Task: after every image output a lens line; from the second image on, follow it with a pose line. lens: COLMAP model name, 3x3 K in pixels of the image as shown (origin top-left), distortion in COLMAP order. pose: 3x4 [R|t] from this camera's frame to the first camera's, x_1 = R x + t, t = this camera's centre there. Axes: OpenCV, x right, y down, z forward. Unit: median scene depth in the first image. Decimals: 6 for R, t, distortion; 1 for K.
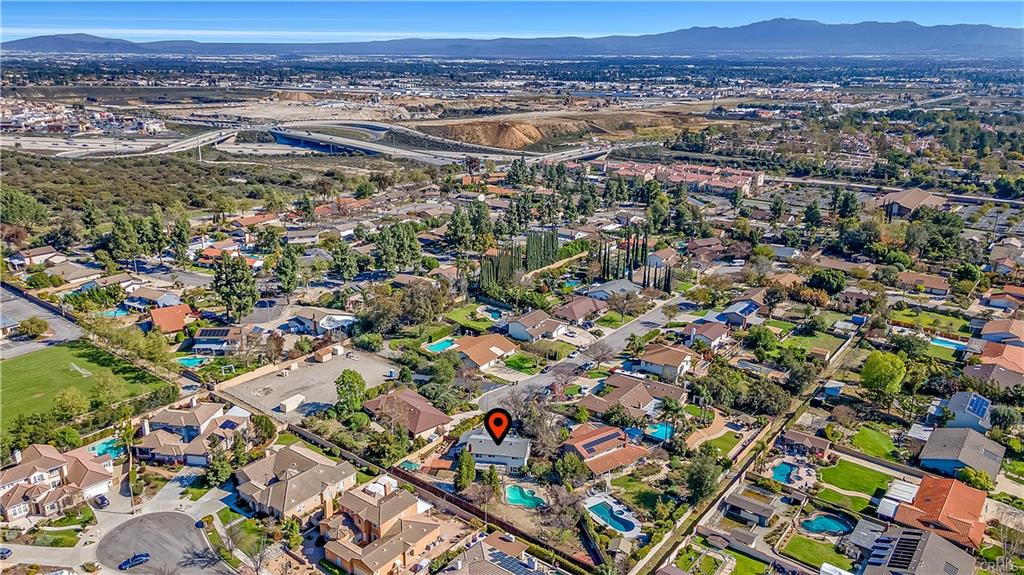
lens RADIAL K [[750.1, 0, 512.0], [0, 750.1, 287.5], [0, 0, 1]] dist [0.037011, 0.006643]
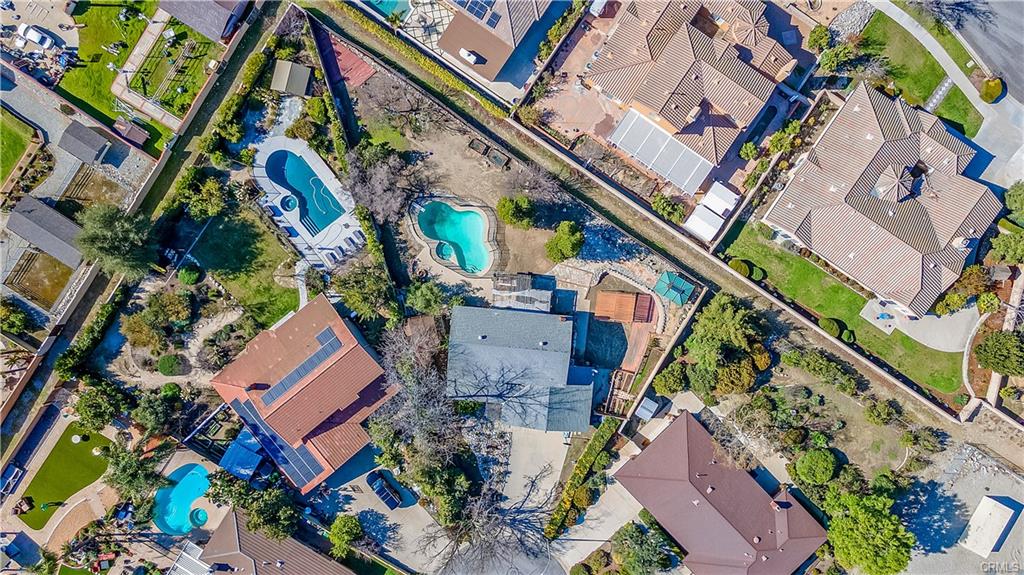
lens RADIAL K [[750.1, 0, 512.0], [0, 750.1, 287.5], [0, 0, 1]] dist [0.037011, 0.006643]
pose [[-0.997977, 0.062109, -0.013543, -0.015944], [-0.034304, -0.346815, 0.937306, -0.245500], [0.053518, 0.935875, 0.348245, 0.771172]]
